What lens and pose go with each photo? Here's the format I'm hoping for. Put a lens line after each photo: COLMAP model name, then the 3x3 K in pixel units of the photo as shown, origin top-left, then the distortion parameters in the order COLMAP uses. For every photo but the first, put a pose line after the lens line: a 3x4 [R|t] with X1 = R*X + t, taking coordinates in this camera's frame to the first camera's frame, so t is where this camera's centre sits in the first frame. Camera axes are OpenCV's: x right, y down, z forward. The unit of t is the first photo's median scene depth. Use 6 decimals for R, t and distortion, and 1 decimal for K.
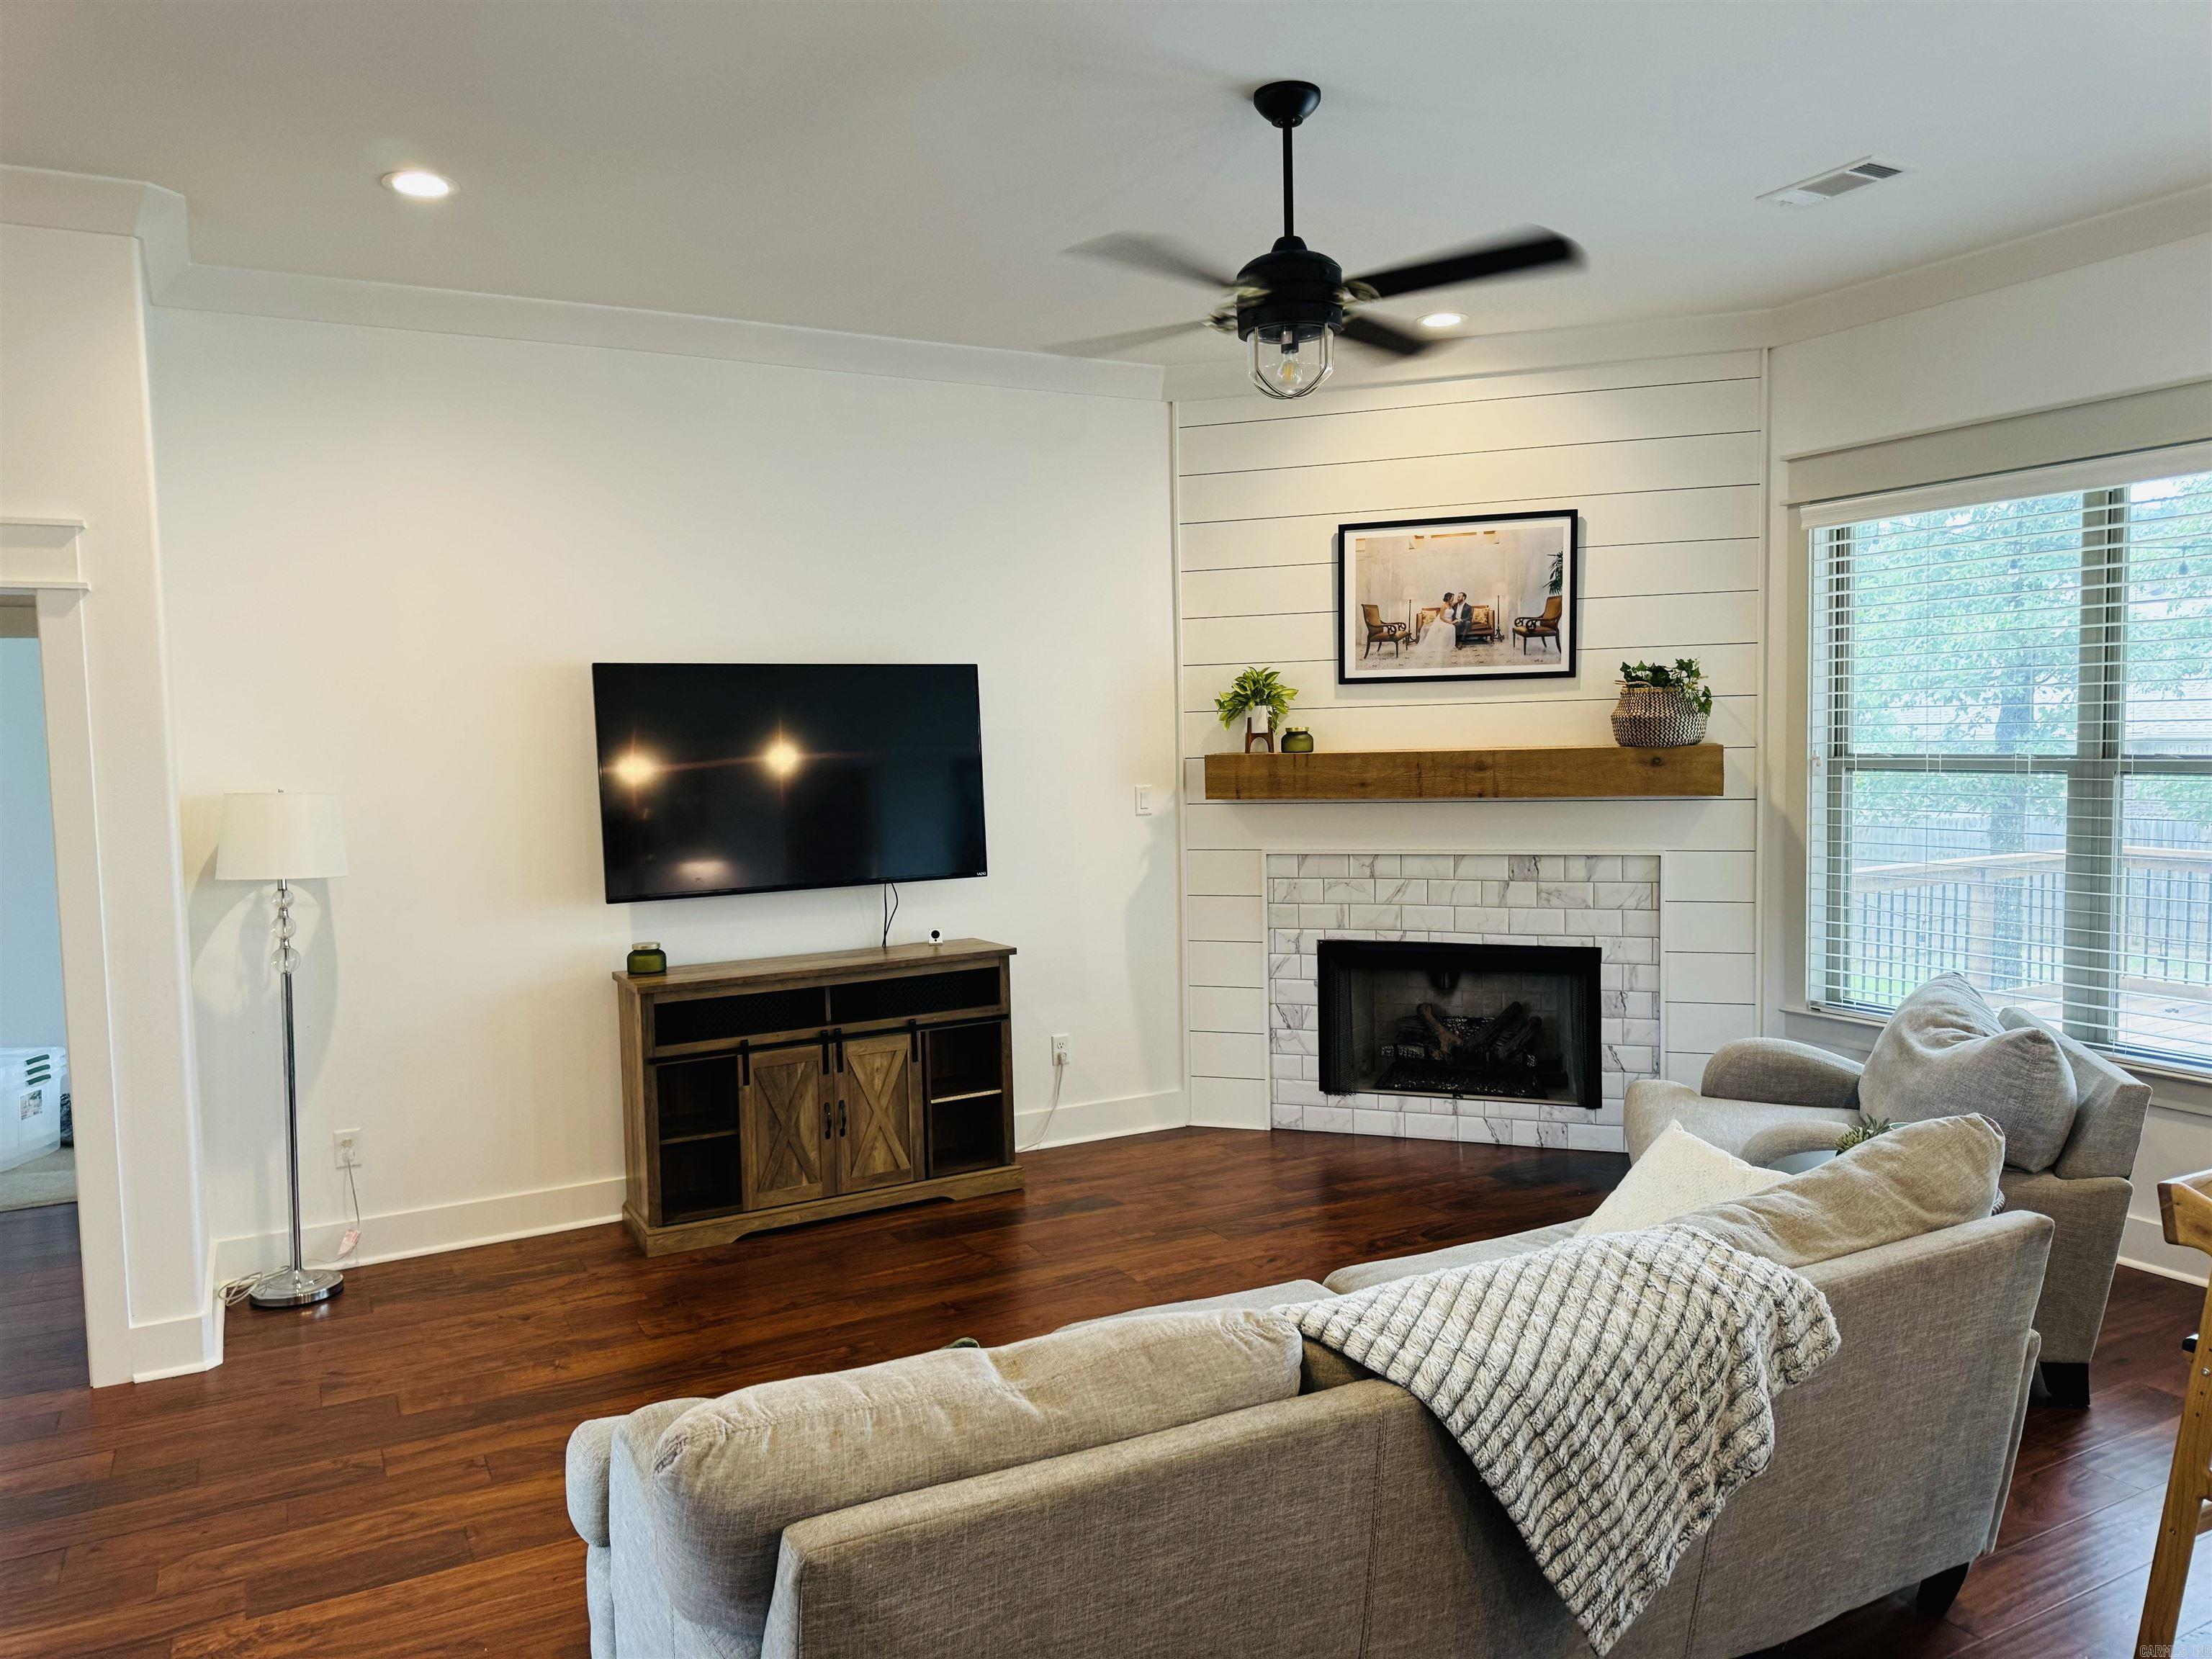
lens RADIAL K [[1549.3, 0, 1083.2], [0, 1549.3, 832.4], [0, 0, 1]] dist [0.076795, -0.055128]
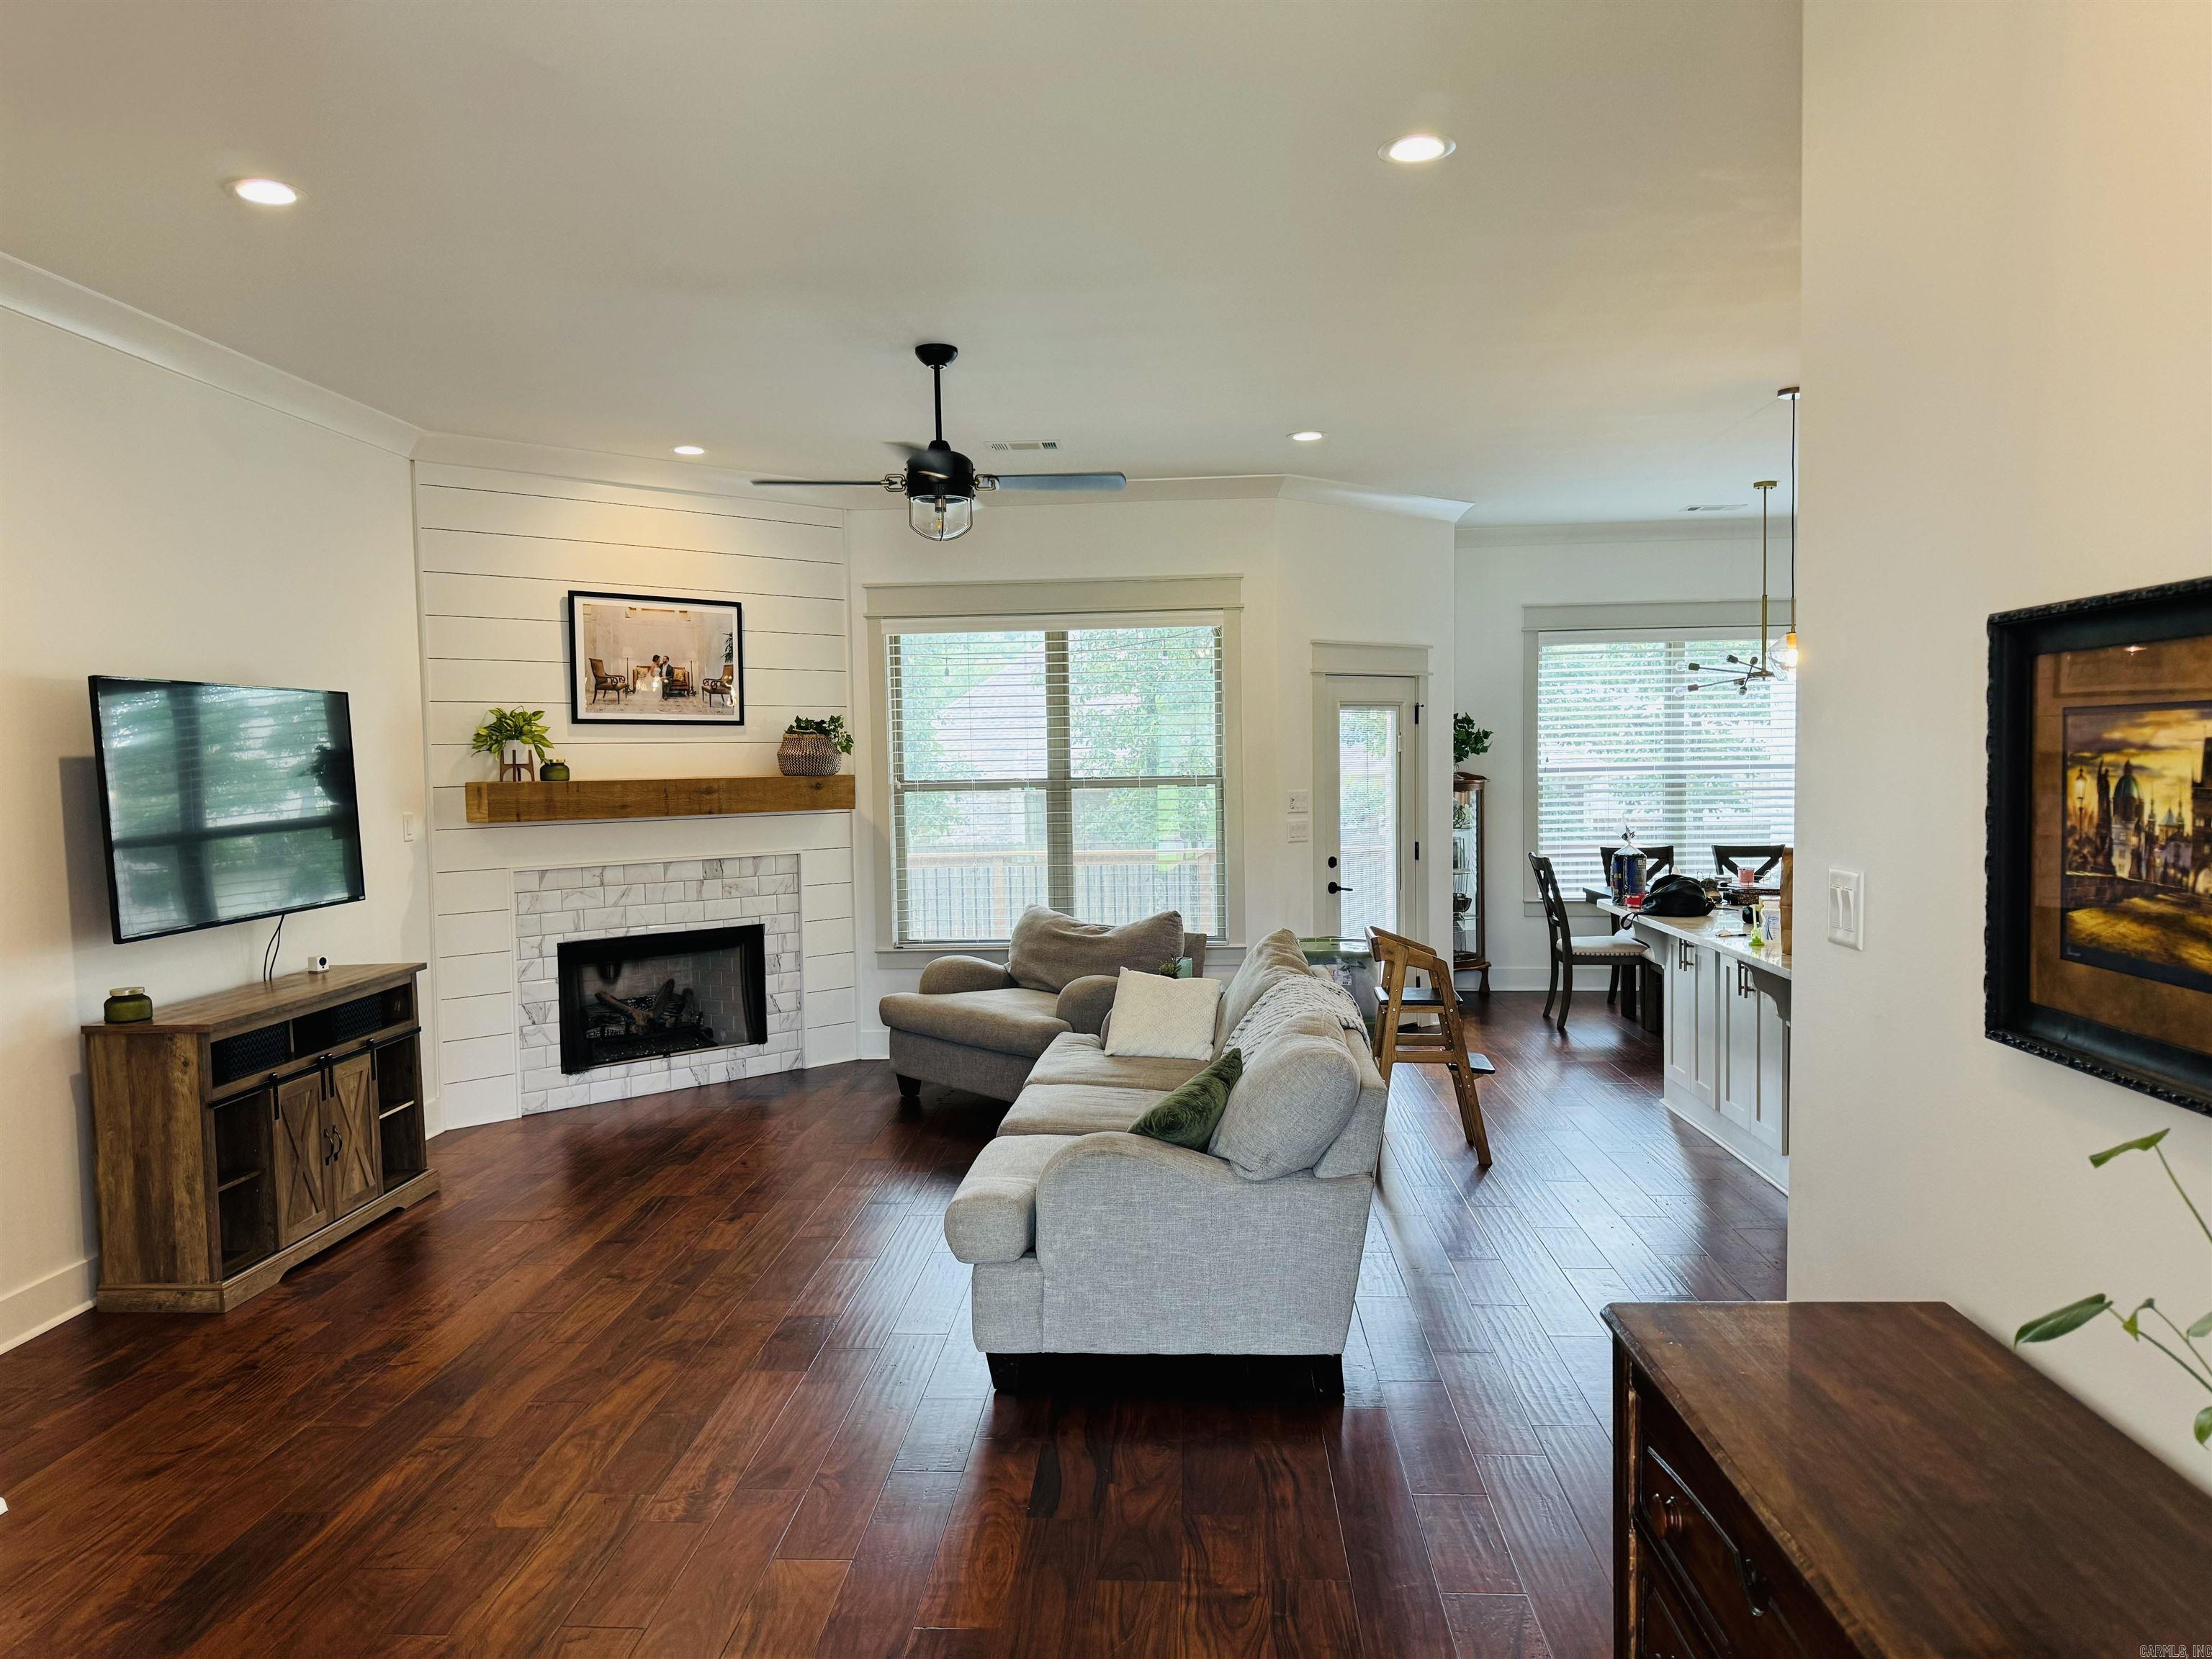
lens RADIAL K [[1549.3, 0, 1124.4], [0, 1549.3, 837.0], [0, 0, 1]] dist [0.076795, -0.055128]
pose [[0.502427, -0.031071, 0.864061, -0.709589], [0.064424, 0.997921, -0.001576, 0.021237], [-0.862216, 0.056458, 0.503384, 0.044262]]
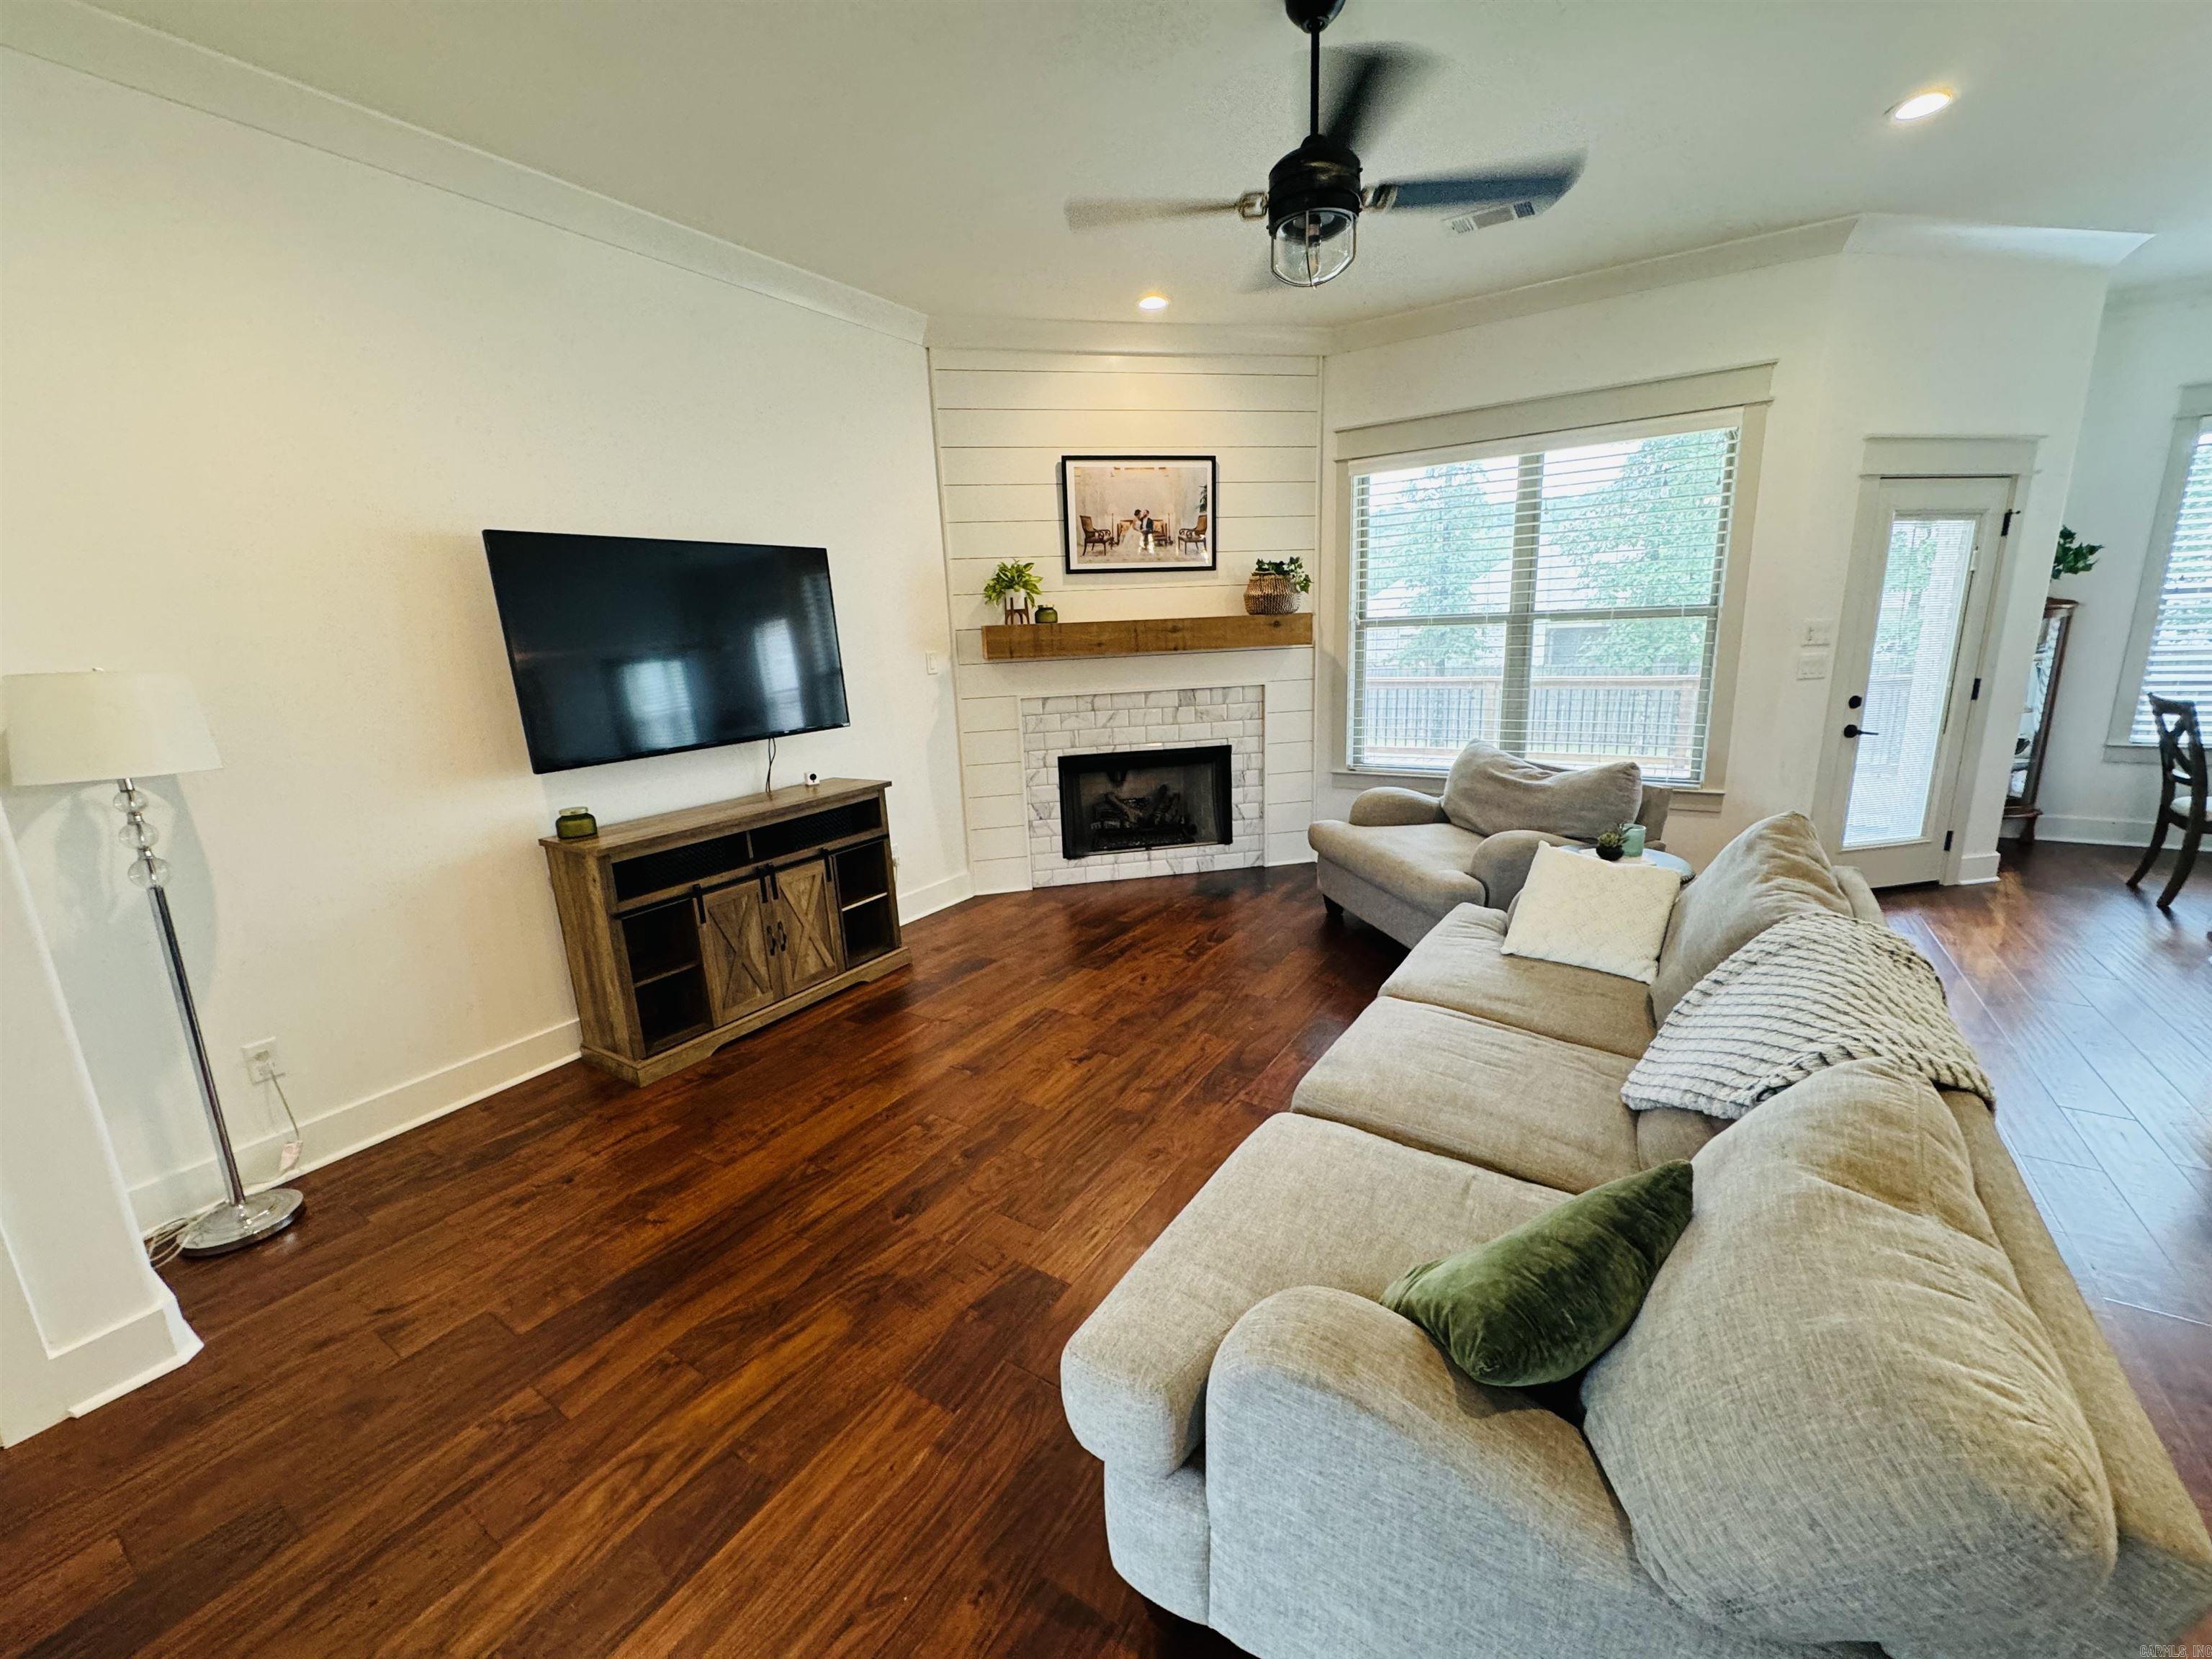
lens RADIAL K [[882.0, 0, 1106.3], [0, 882.0, 826.8], [0, 0, 1]] dist [-0.006475, 0.003480]
pose [[0.870412, -0.123102, 0.476686, -0.231323], [0.054169, 0.986303, 0.155797, 0.009110], [-0.489336, -0.109786, 0.865158, 0.283435]]
